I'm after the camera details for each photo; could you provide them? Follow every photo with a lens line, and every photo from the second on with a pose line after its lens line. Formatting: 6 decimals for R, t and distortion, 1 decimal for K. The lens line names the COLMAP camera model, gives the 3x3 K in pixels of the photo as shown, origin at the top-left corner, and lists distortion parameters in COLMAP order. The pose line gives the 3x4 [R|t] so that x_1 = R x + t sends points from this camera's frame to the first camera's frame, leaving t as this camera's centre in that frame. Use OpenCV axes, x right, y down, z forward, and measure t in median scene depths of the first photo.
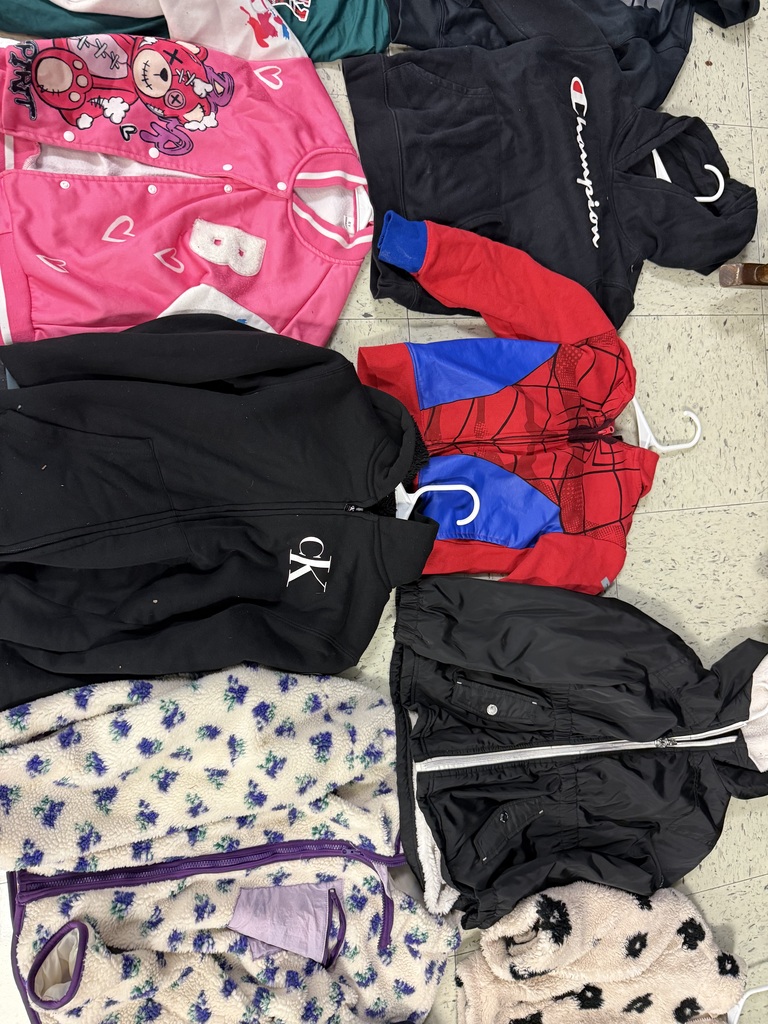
lens RADIAL K [[721.4, 0, 384.0], [0, 721.4, 512.0], [0, 0, 1]] dist [0.006580, 0.000498]
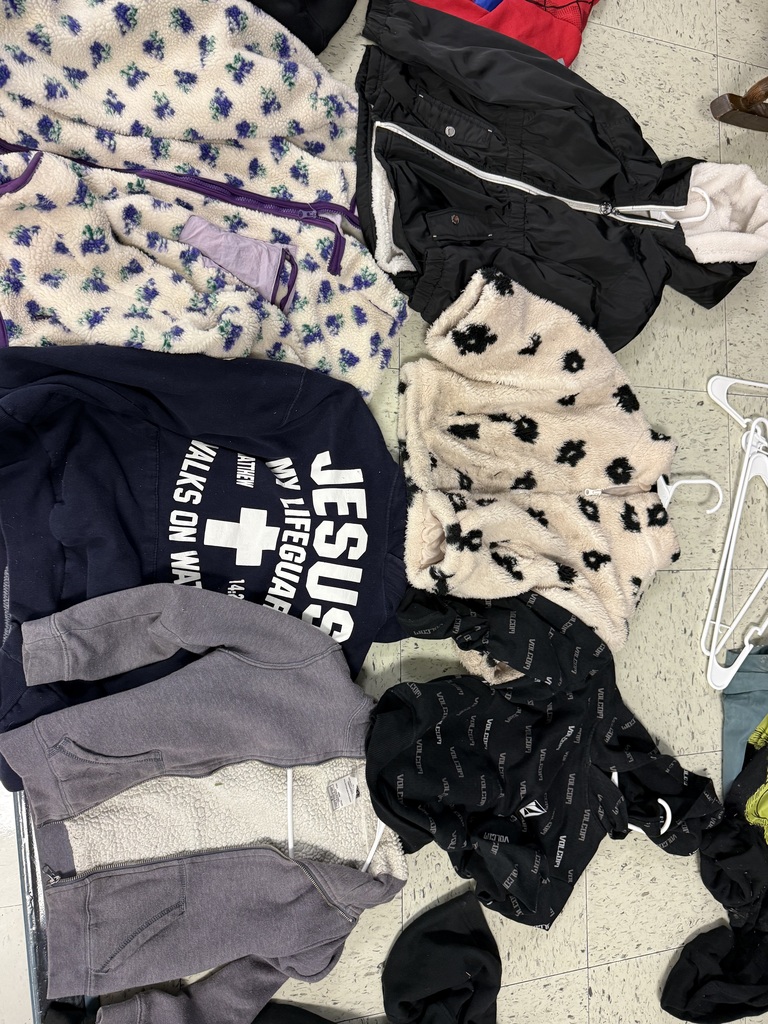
lens RADIAL K [[721.4, 0, 384.0], [0, 721.4, 512.0], [0, 0, 1]] dist [0.006580, 0.000498]
pose [[0.996297, 0.070897, 0.048638, 0.044068], [-0.066027, 0.993254, -0.095329, 0.990960], [-0.055069, 0.091764, 0.994257, 0.003400]]
